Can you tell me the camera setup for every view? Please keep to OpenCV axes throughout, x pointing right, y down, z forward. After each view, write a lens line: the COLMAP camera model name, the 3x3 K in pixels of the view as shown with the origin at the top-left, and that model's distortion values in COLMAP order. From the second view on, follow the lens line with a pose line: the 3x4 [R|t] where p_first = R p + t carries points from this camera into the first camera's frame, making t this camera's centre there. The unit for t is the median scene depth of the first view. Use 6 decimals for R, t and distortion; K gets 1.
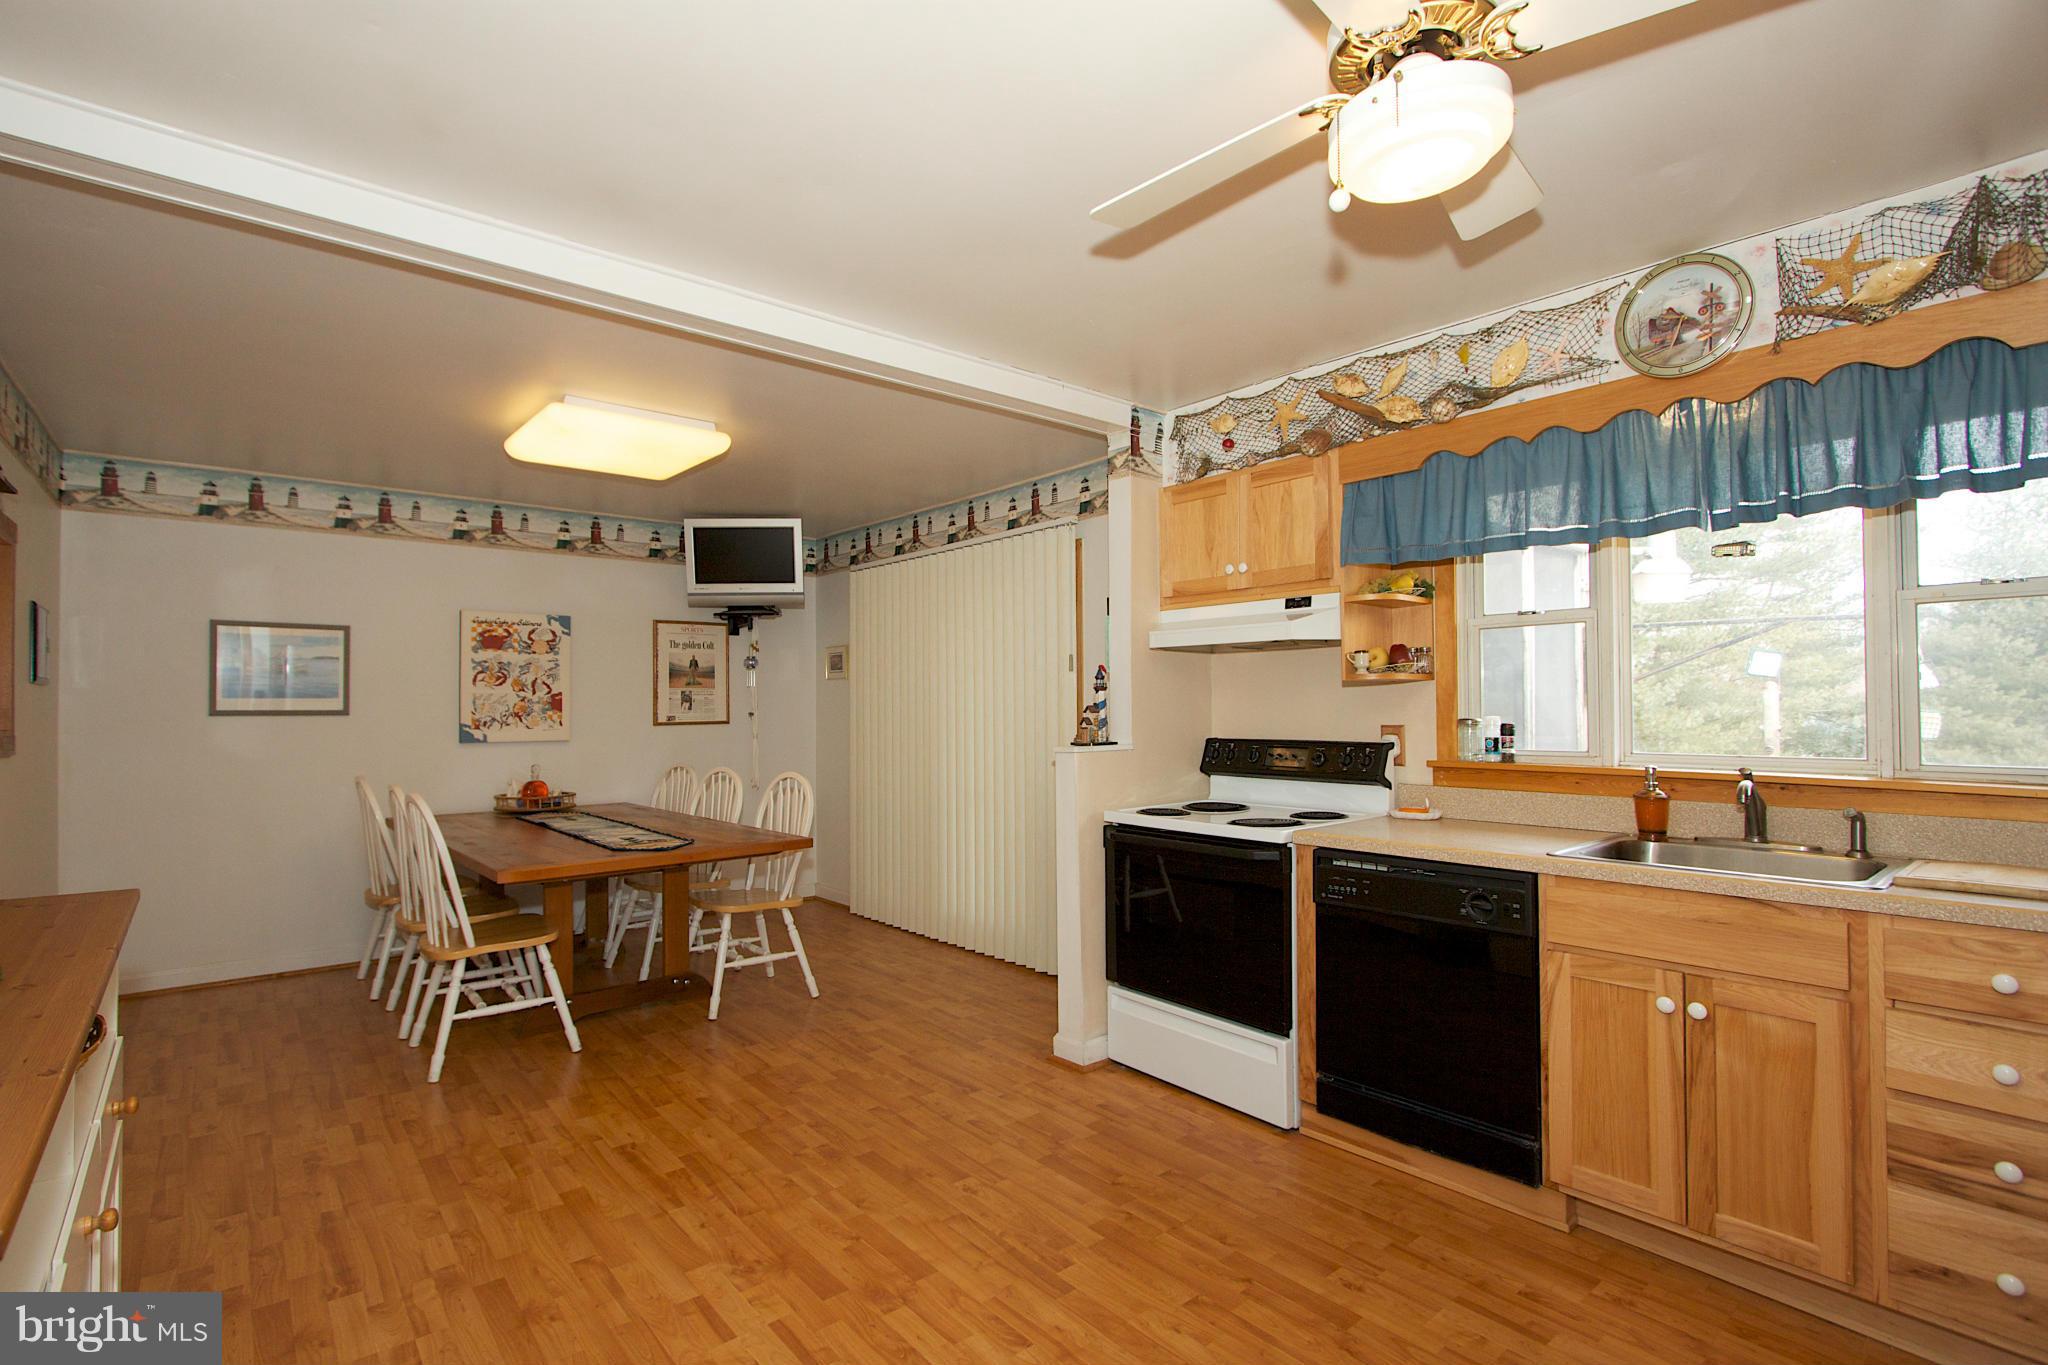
lens RADIAL K [[956.4, 0, 995.6], [0, 956.4, 693.1], [0, 0, 1]] dist [-0.012078, 0.000512]
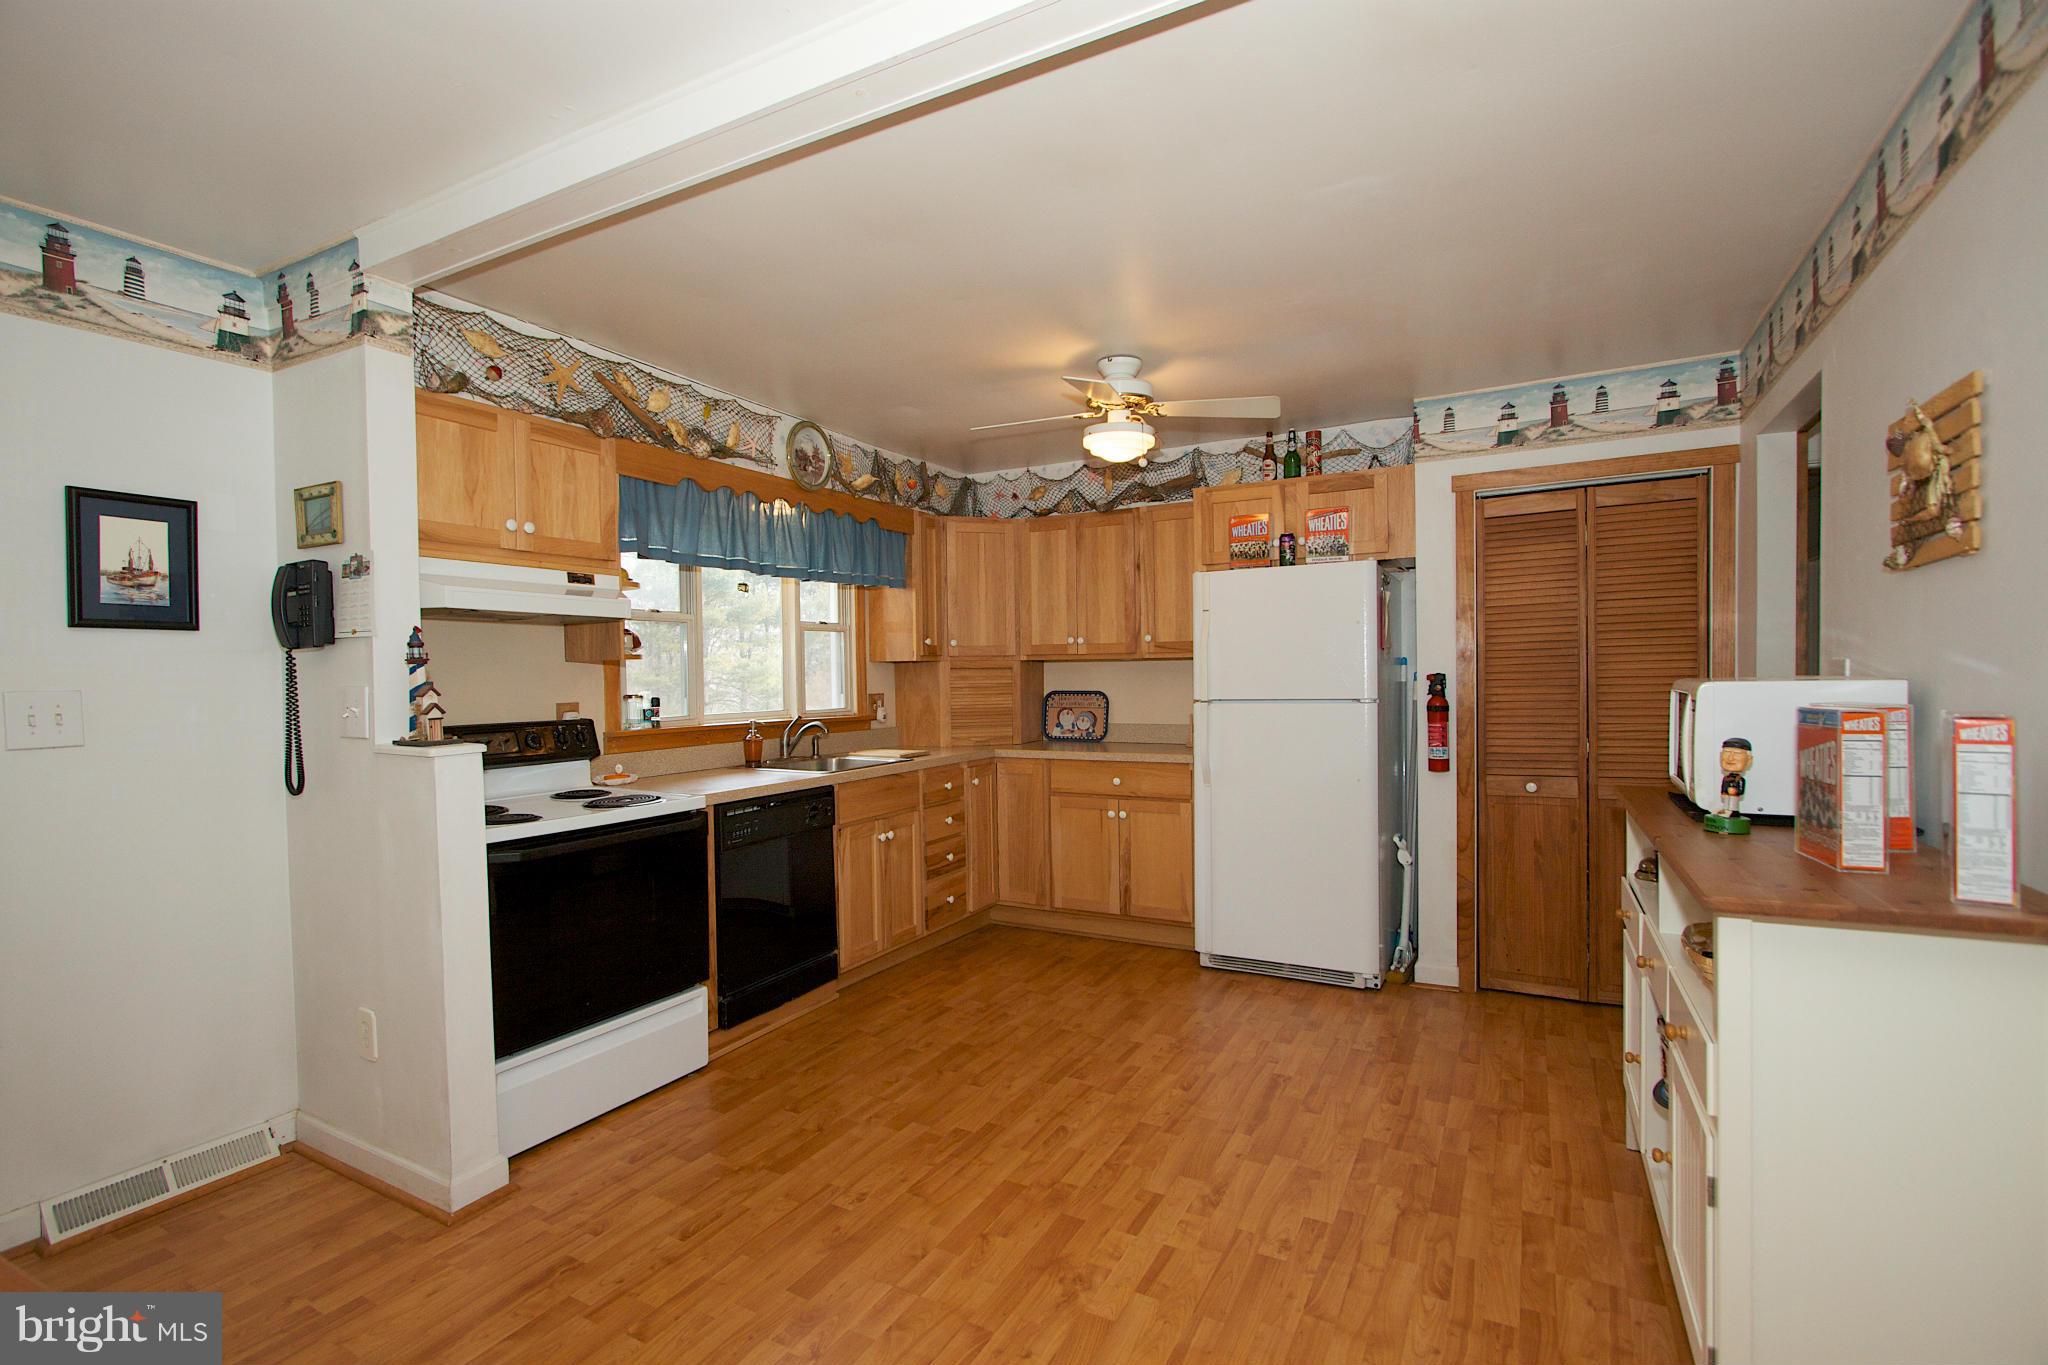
lens RADIAL K [[956.4, 0, 995.6], [0, 956.4, 693.1], [0, 0, 1]] dist [-0.012078, 0.000512]
pose [[-0.369028, -0.009184, 0.929373, -0.931429], [0.002254, 0.999939, 0.010776, 0.015968], [-0.929416, 0.006071, -0.368985, 1.206486]]
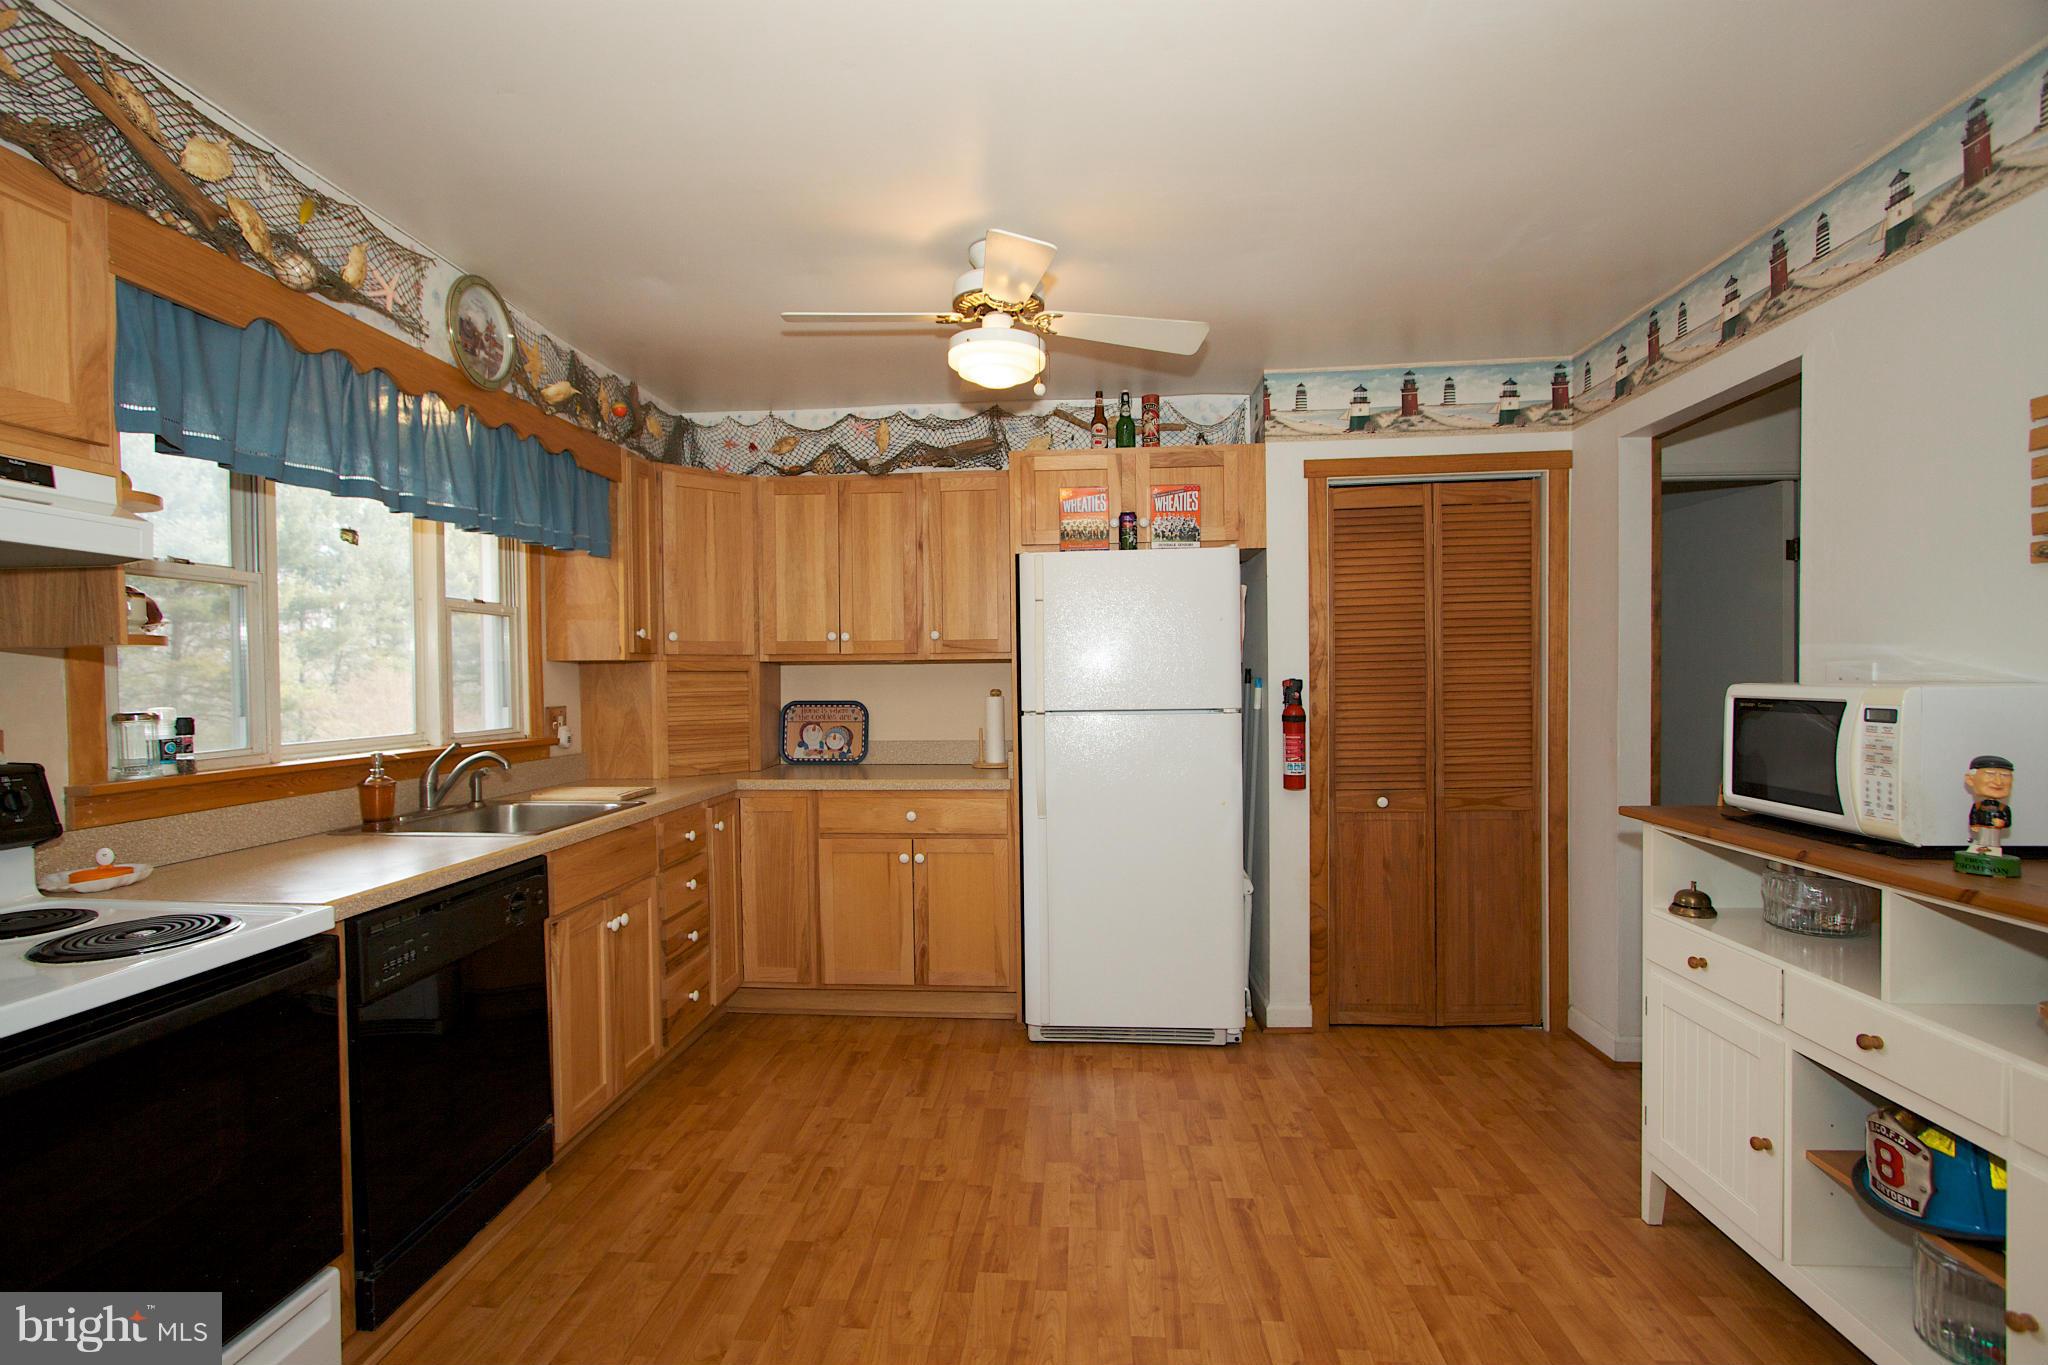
lens RADIAL K [[947.5, 0, 1006.3], [0, 947.5, 694.8], [0, 0, 1]] dist [-0.012673, 0.000725]
pose [[-0.724131, -0.000435, 0.689663, -0.425212], [0.003885, 0.999981, 0.004710, 0.016832], [-0.689652, 0.006091, -0.724116, 1.245960]]
